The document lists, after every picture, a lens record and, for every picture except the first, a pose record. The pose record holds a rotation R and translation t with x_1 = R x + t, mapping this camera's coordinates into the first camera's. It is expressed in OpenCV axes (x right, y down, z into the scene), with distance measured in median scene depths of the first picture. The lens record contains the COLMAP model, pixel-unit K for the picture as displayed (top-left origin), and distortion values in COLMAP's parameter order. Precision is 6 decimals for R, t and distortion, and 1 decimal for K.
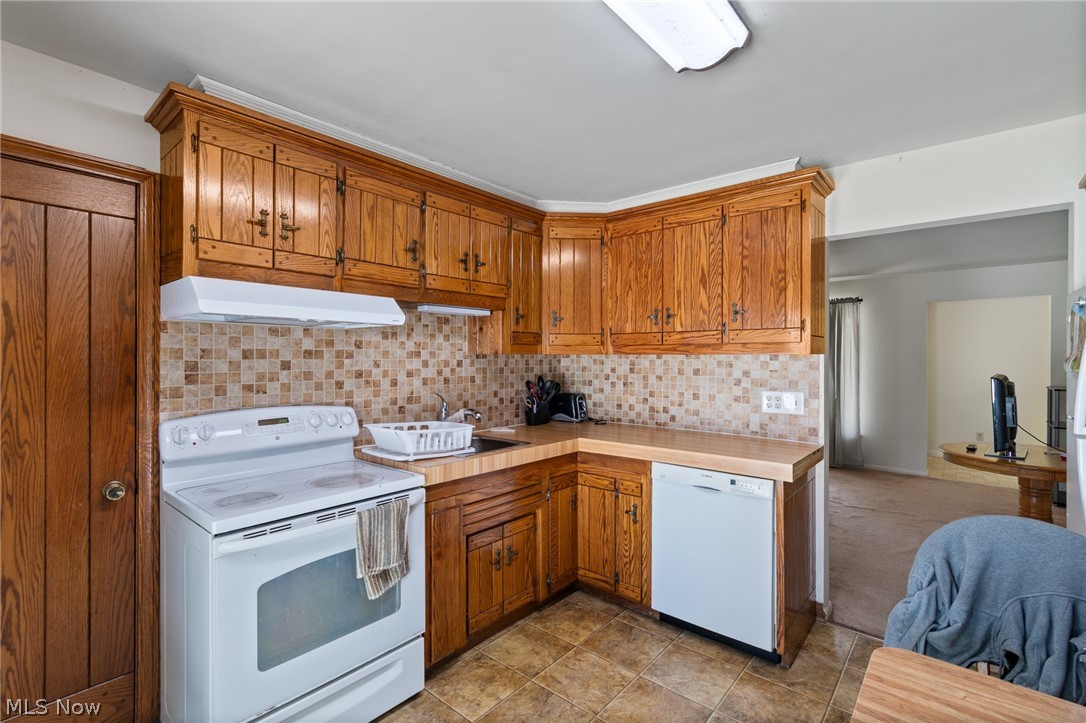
lens RADIAL K [[482.6, 0, 545.8], [0, 482.6, 361.8], [0, 0, 1]] dist [0.000492, -0.000222]
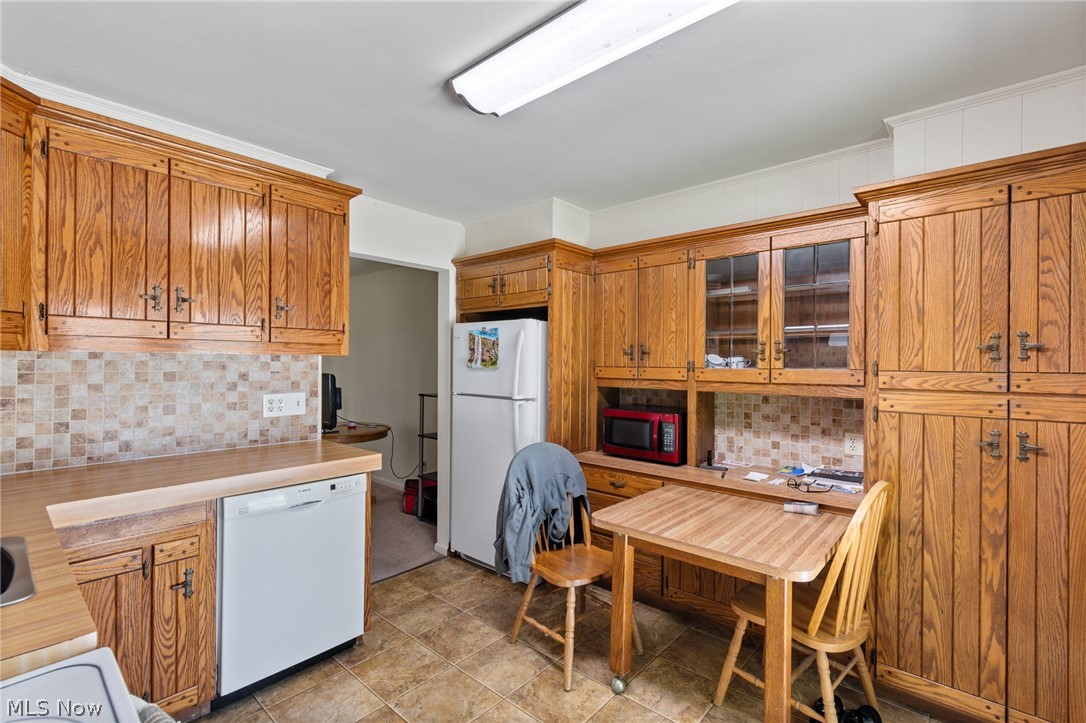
lens RADIAL K [[482.6, 0, 545.8], [0, 482.6, 361.8], [0, 0, 1]] dist [0.000492, -0.000222]
pose [[0.035525, -0.001783, 0.999367, -0.422043], [0.001466, 0.999997, 0.001732, -0.002243], [-0.999368, 0.001404, 0.035527, 0.402741]]
